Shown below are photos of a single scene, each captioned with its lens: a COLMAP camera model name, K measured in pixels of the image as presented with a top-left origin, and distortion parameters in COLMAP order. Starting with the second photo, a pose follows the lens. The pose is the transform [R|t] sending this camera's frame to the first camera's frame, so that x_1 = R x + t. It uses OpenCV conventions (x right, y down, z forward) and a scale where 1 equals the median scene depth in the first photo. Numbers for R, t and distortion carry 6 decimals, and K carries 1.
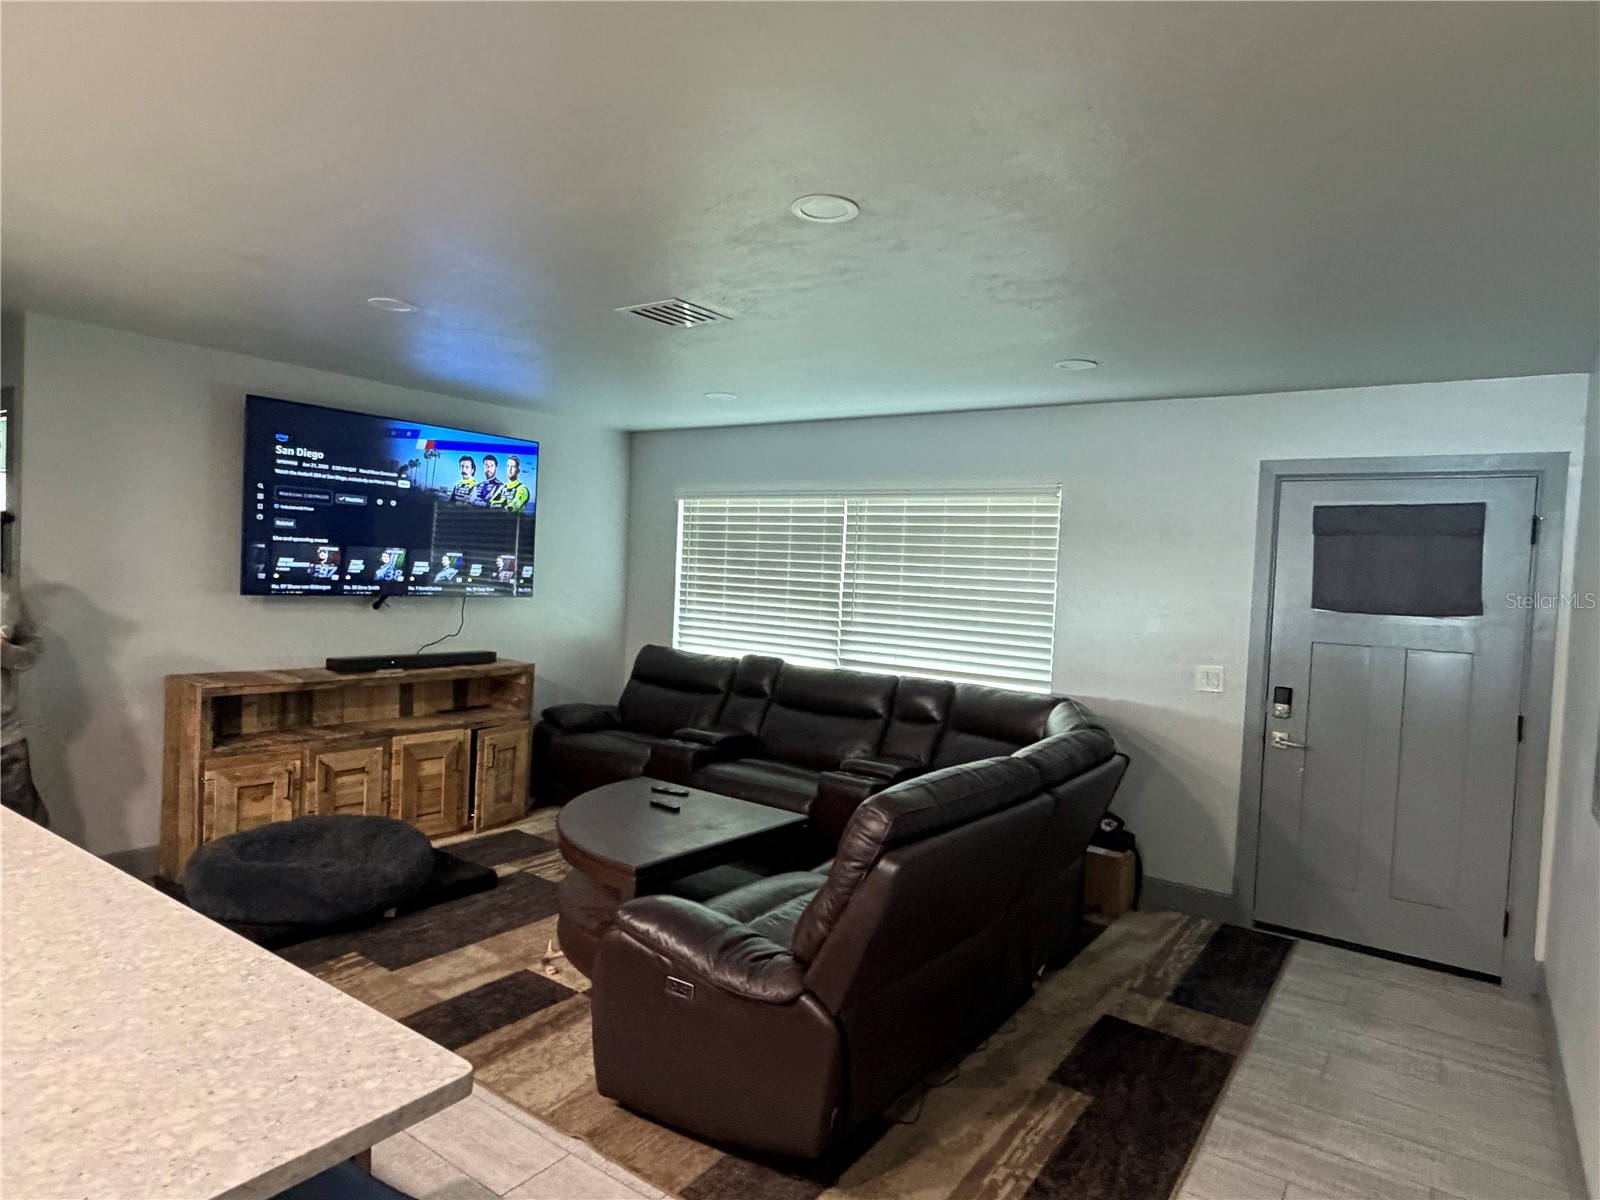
lens RADIAL K [[943.6, 0, 795.1], [0, 943.6, 599.1], [0, 0, 1]] dist [-0.003421, -0.001134]
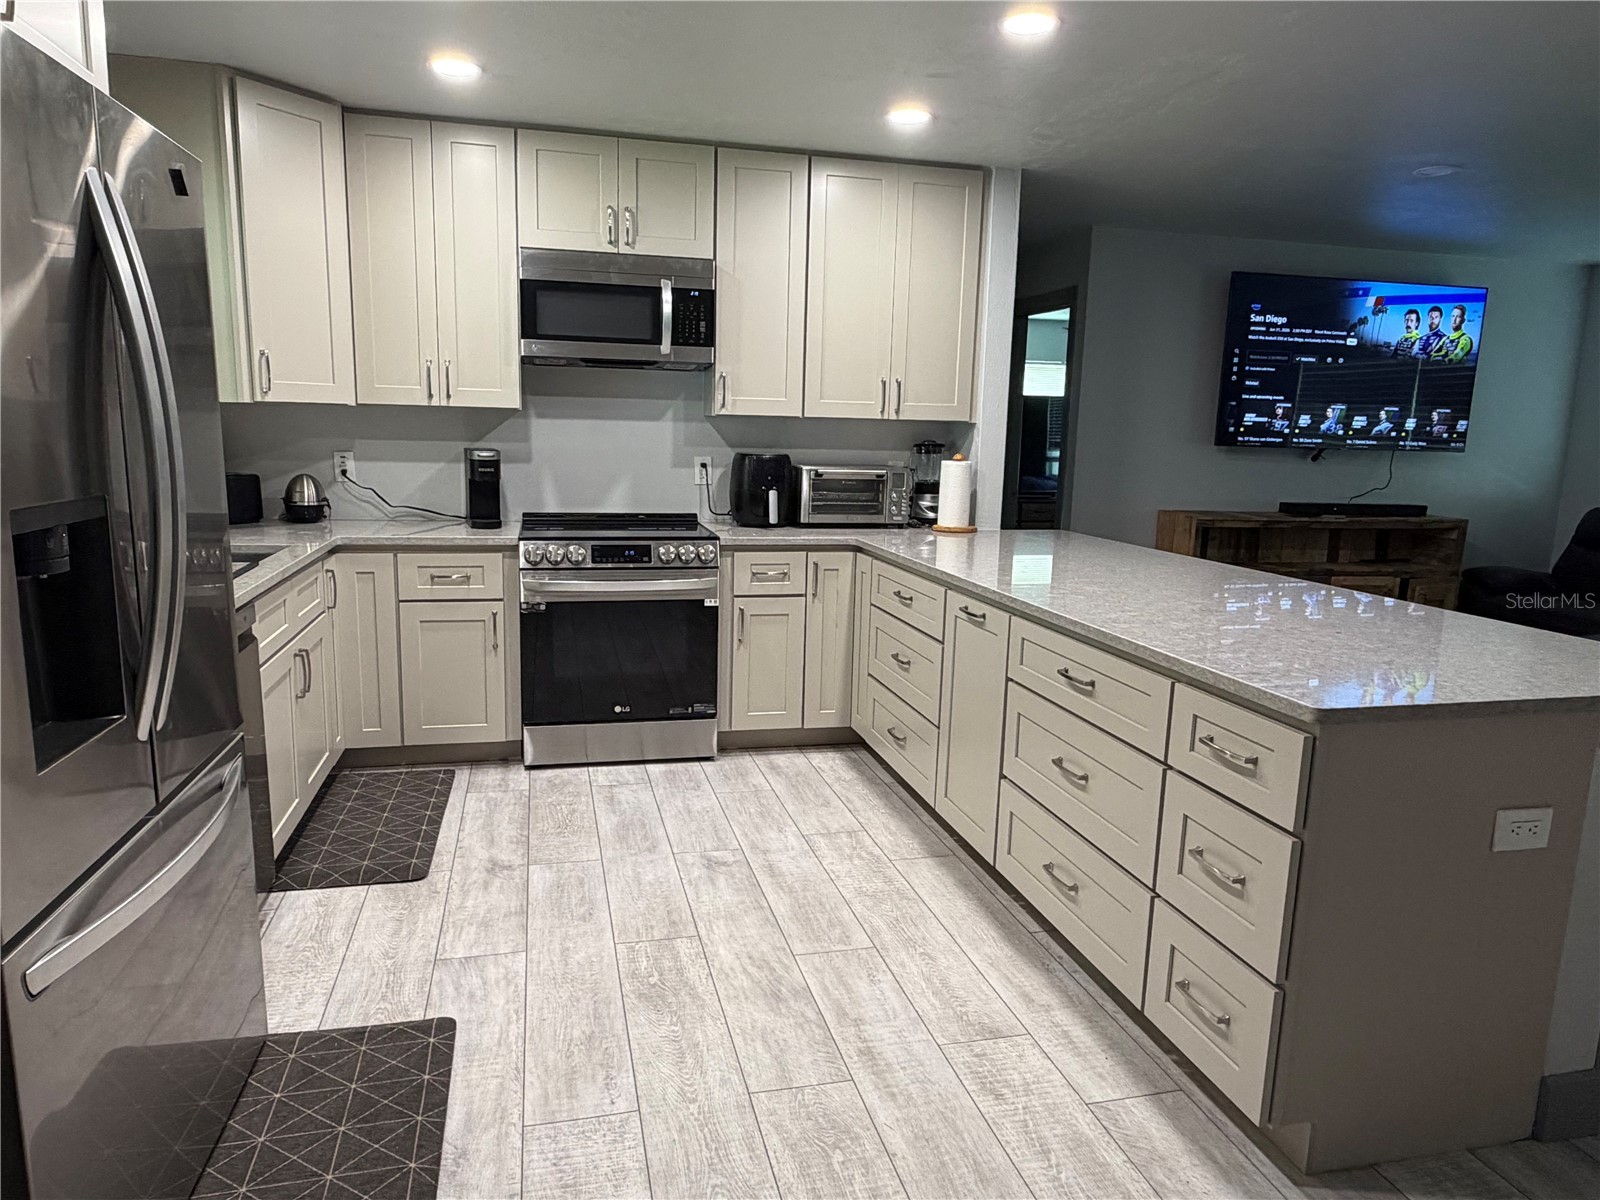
lens RADIAL K [[1036.0, 0, 801.8], [0, 1036.0, 603.8], [0, 0, 1]] dist [-0.002157, -0.002765]
pose [[0.756037, 0.092053, -0.648023, -0.102295], [-0.013146, 0.991997, 0.125578, 0.032093], [0.654397, -0.086423, 0.751196, -0.302250]]
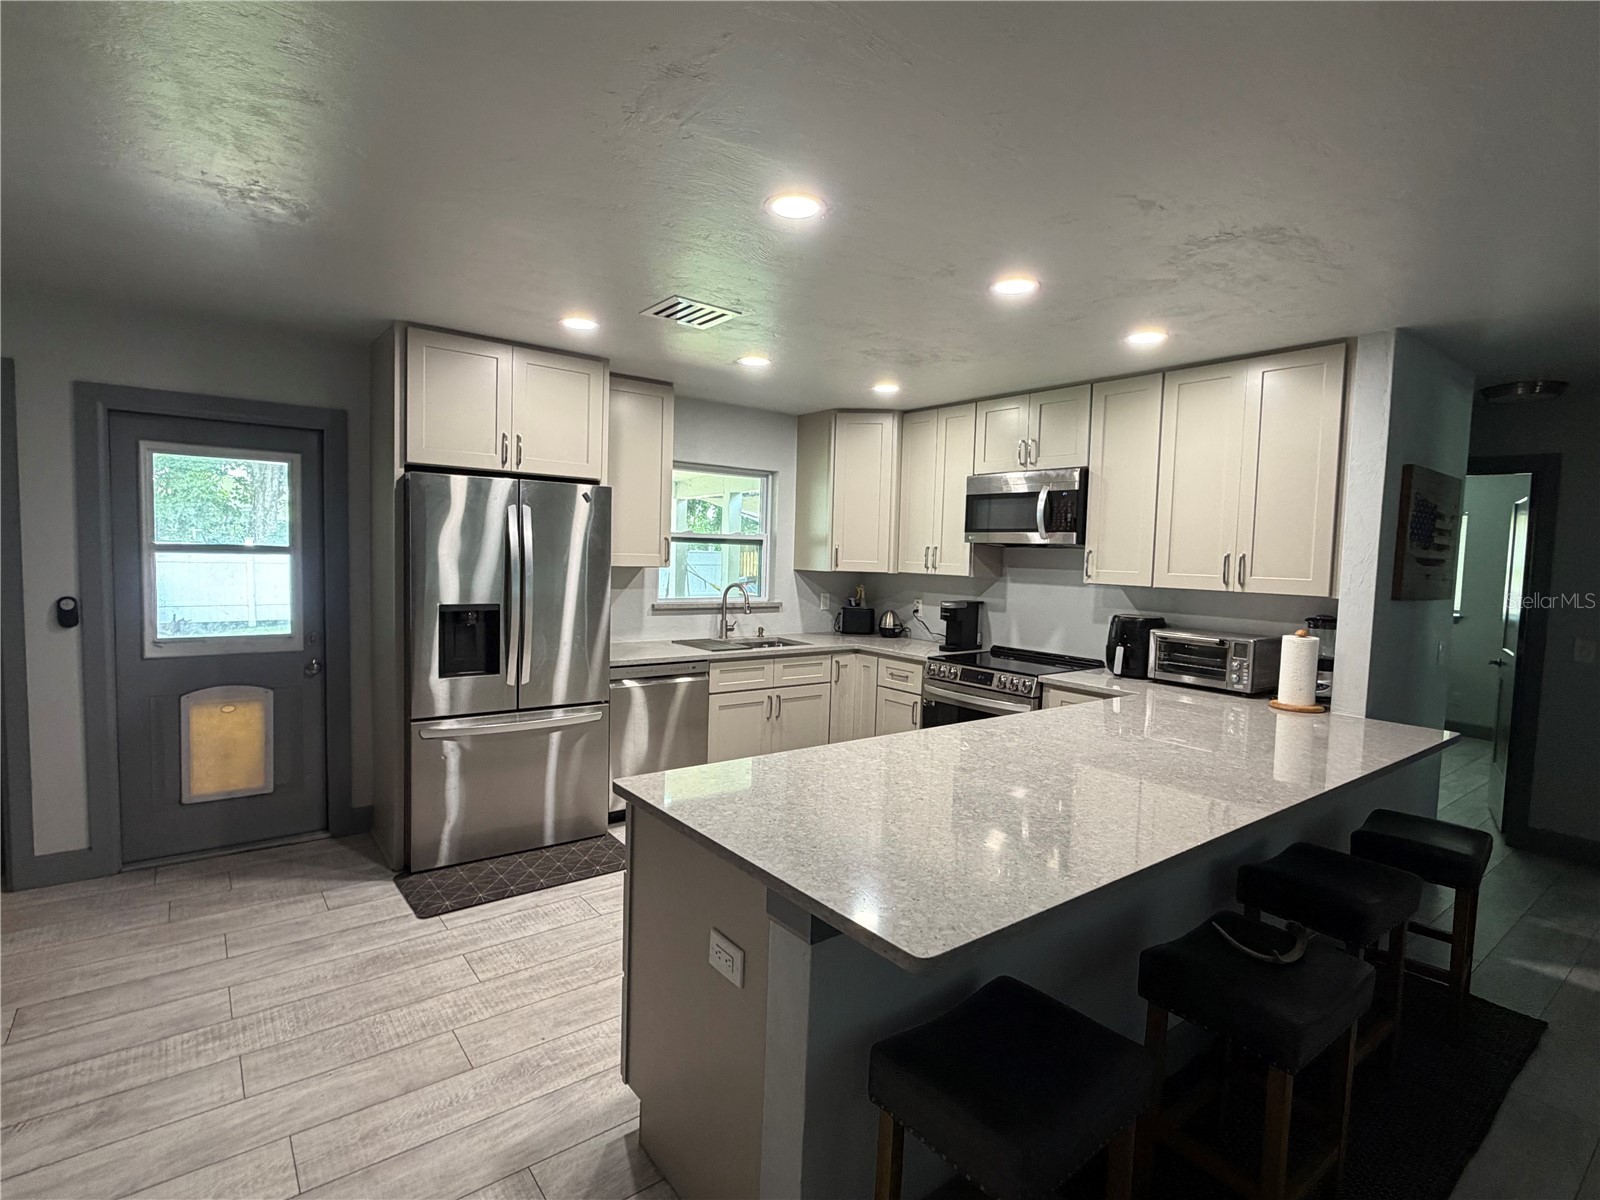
lens RADIAL K [[781.8, 0, 796.2], [0, 781.8, 599.4], [0, 0, 1]] dist [0.003026, 0.000291]
pose [[-0.292645, 0.004846, -0.956209, 0.143335], [-0.072093, 0.997029, 0.027116, 0.003587], [0.953499, 0.076872, -0.291427, 0.233901]]
